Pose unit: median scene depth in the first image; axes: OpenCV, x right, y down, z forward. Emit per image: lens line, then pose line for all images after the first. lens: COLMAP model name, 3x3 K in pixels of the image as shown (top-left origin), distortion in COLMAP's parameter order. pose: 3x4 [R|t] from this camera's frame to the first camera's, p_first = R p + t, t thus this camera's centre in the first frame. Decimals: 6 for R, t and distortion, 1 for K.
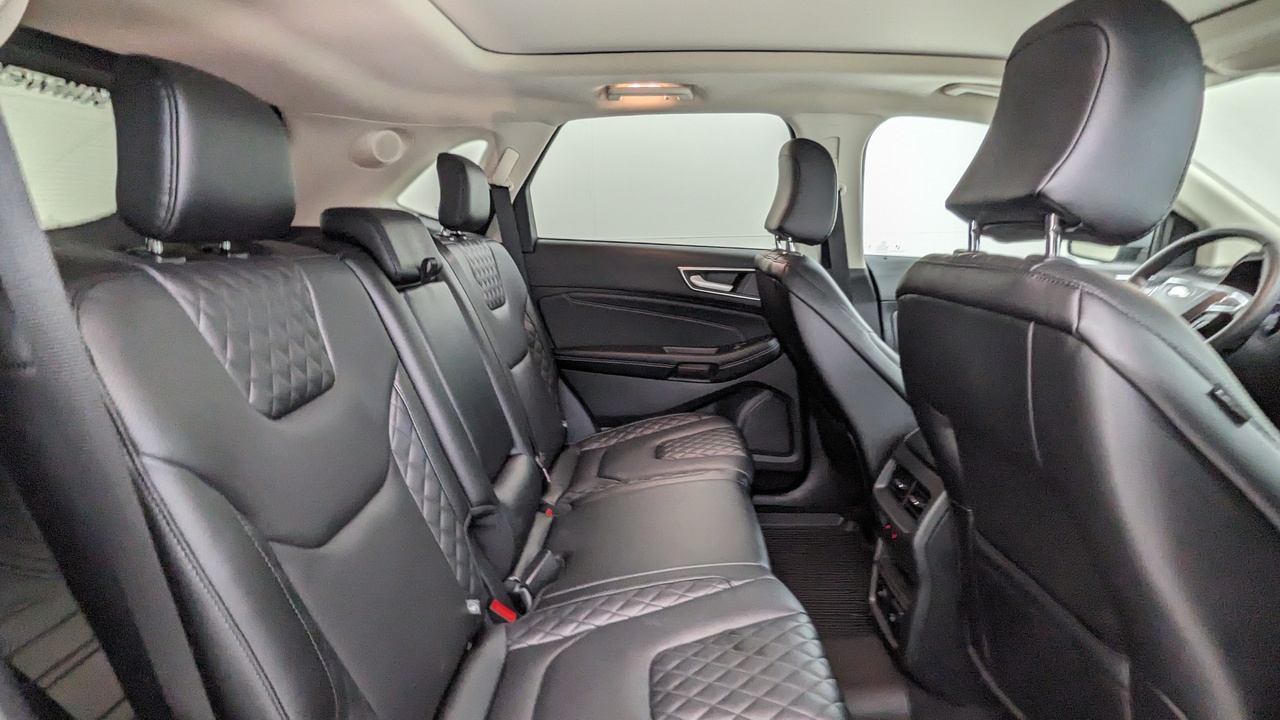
lens RADIAL K [[622.7, 0, 640.0], [0, 622.7, 360.0], [0, 0, 1]] dist [0.001274, -0.000308]
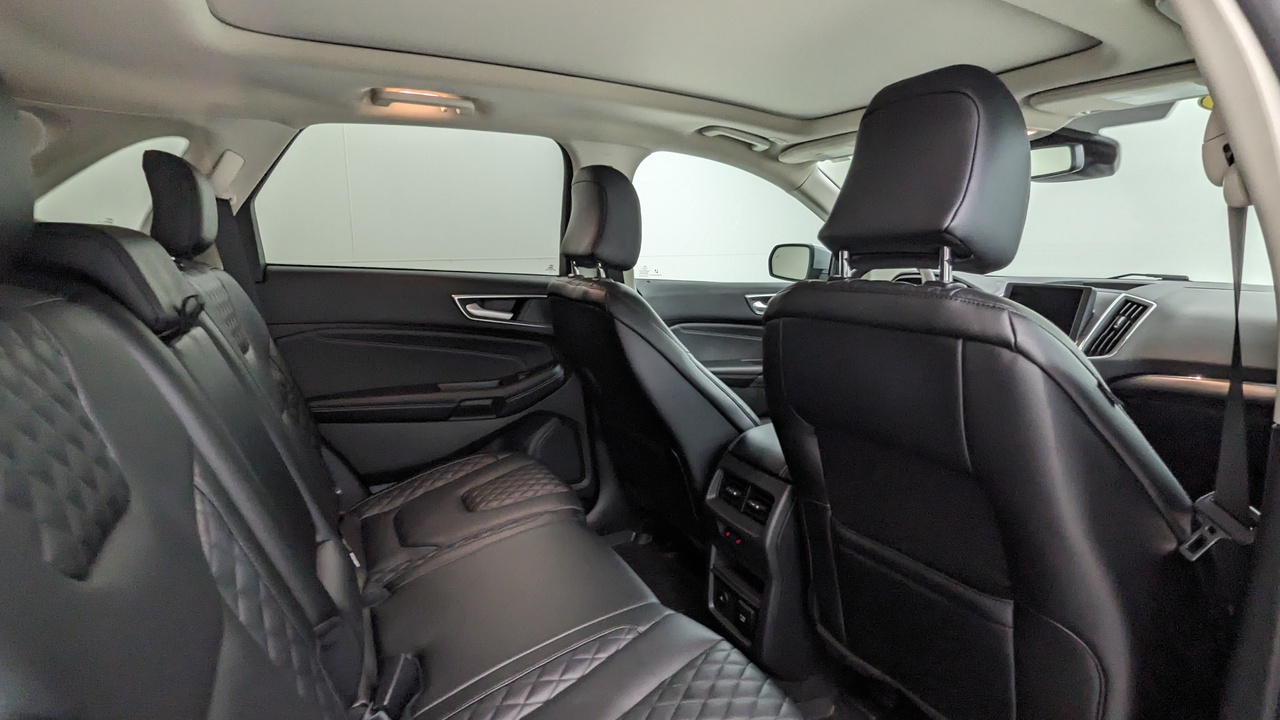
lens RADIAL K [[622.7, 0, 640.0], [0, 622.7, 360.0], [0, 0, 1]] dist [0.001274, -0.000308]
pose [[0.875502, -0.078812, 0.476744, -0.164435], [0.095278, 0.995396, -0.010419, -0.023608], [-0.473728, 0.054545, 0.878981, 0.091276]]
